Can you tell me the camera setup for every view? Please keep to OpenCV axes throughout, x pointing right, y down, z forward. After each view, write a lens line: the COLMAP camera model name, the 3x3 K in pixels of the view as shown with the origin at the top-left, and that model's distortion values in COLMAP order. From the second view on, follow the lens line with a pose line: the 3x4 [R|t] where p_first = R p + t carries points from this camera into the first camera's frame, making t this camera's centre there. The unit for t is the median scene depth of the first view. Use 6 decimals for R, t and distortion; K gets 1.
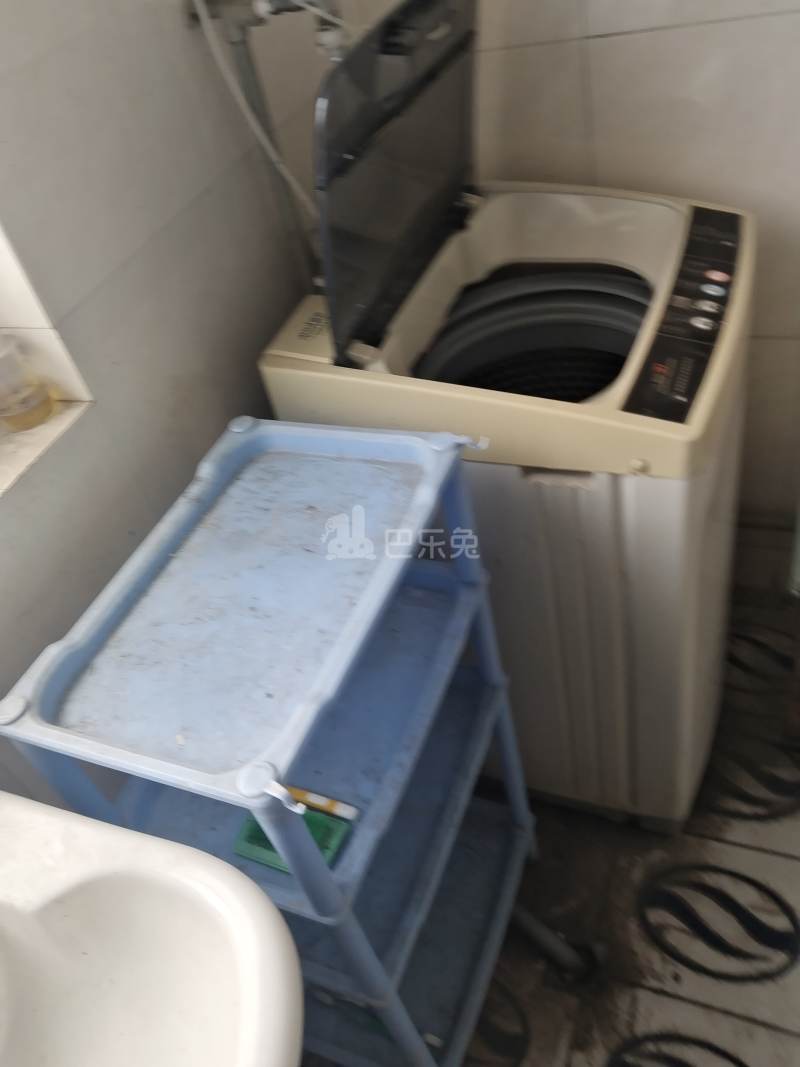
lens RADIAL K [[831.8, 0, 379.4], [0, 831.8, 531.7], [0, 0, 1]] dist [0.072602, -0.154050]
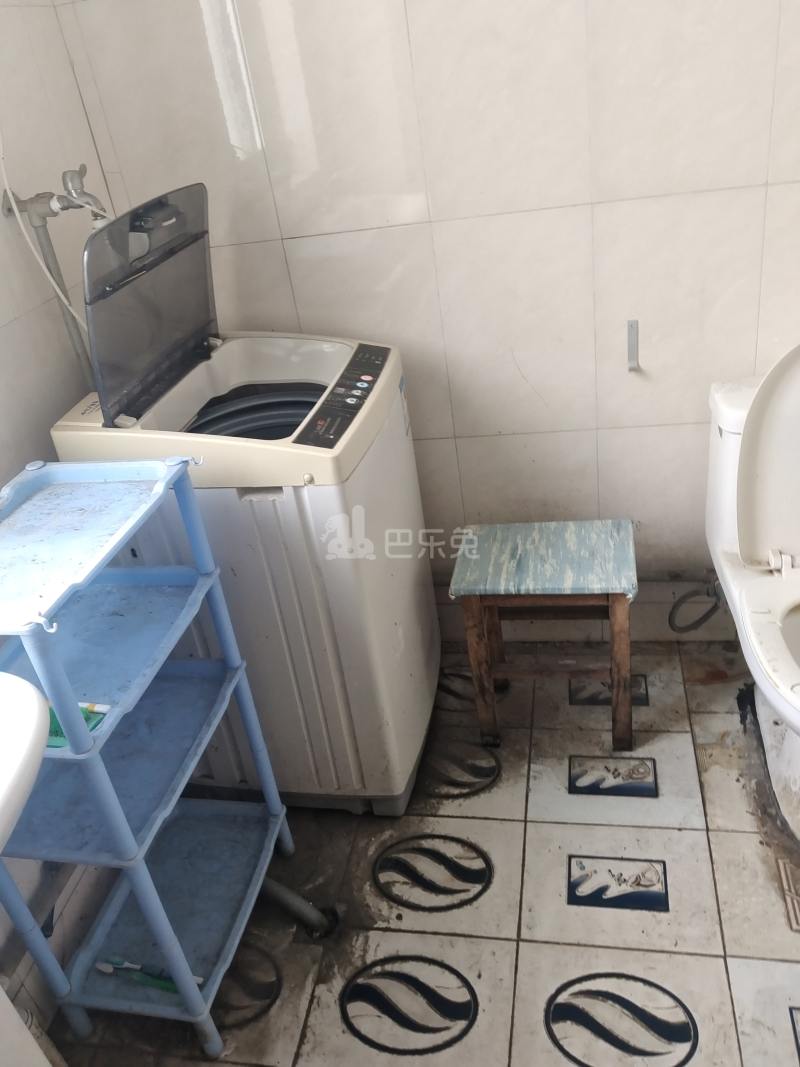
lens RADIAL K [[831.8, 0, 379.4], [0, 831.8, 531.7], [0, 0, 1]] dist [0.072602, -0.154050]
pose [[0.980303, -0.024617, 0.195961, 0.099534], [0.072613, 0.967631, -0.241698, 0.287633], [-0.183668, 0.251167, 0.950359, -0.330339]]
